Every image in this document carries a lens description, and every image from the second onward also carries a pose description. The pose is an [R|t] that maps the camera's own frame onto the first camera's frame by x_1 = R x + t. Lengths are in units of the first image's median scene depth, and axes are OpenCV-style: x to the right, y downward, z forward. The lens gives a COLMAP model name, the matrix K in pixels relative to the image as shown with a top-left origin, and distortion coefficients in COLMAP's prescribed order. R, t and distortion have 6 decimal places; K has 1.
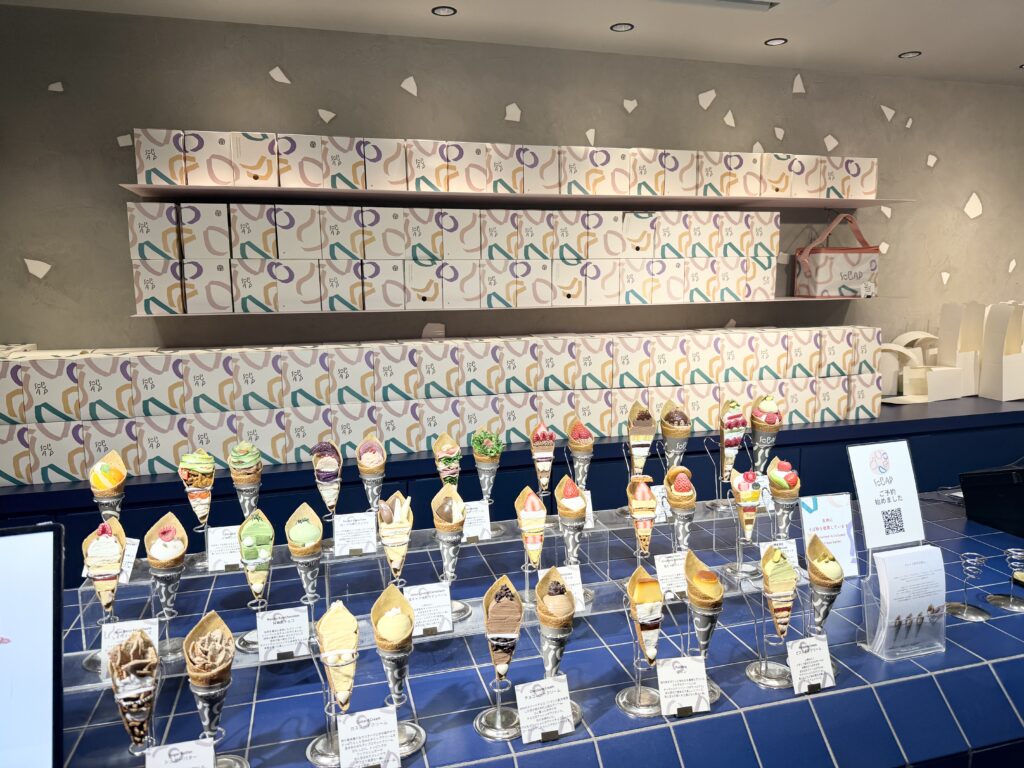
lens RADIAL K [[687.3, 0, 512.0], [0, 687.3, 384.0], [0, 0, 1]] dist [0.150245, -0.308572]
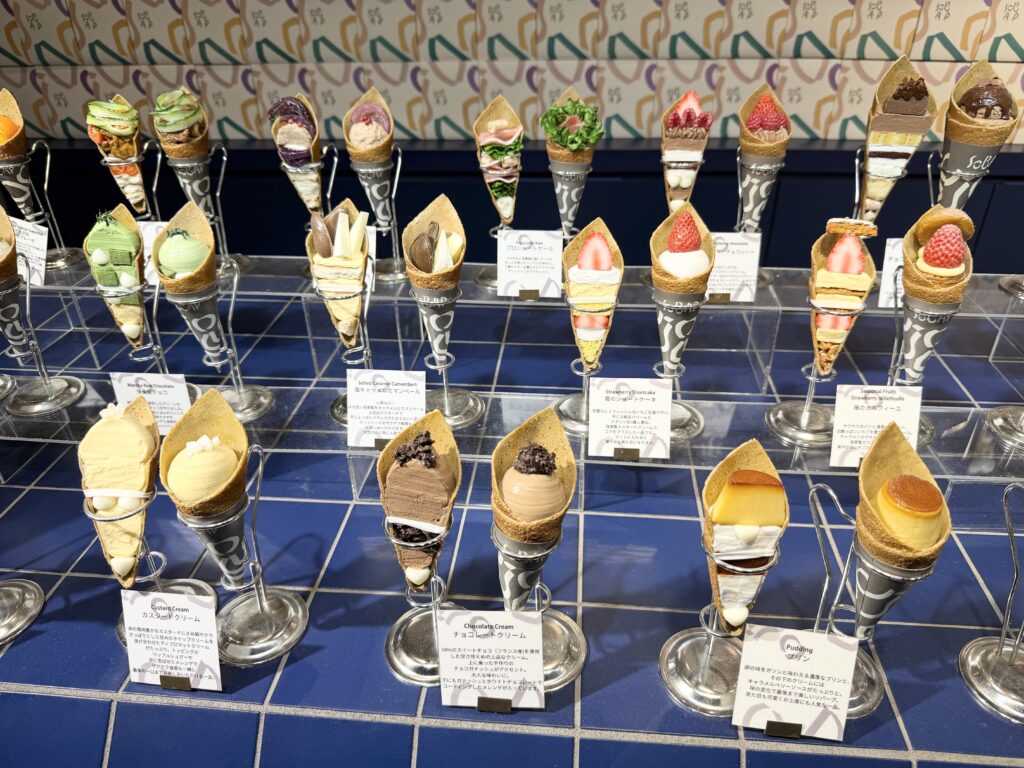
lens RADIAL K [[738.2, 0, 512.0], [0, 738.2, 384.0], [0, 0, 1]] dist [-0.000326, -0.021643]
pose [[0.937882, 0.182339, -0.295179, 0.136518], [-0.047505, 0.910244, 0.411338, 0.039830], [0.343688, -0.371764, 0.862363, 0.450356]]
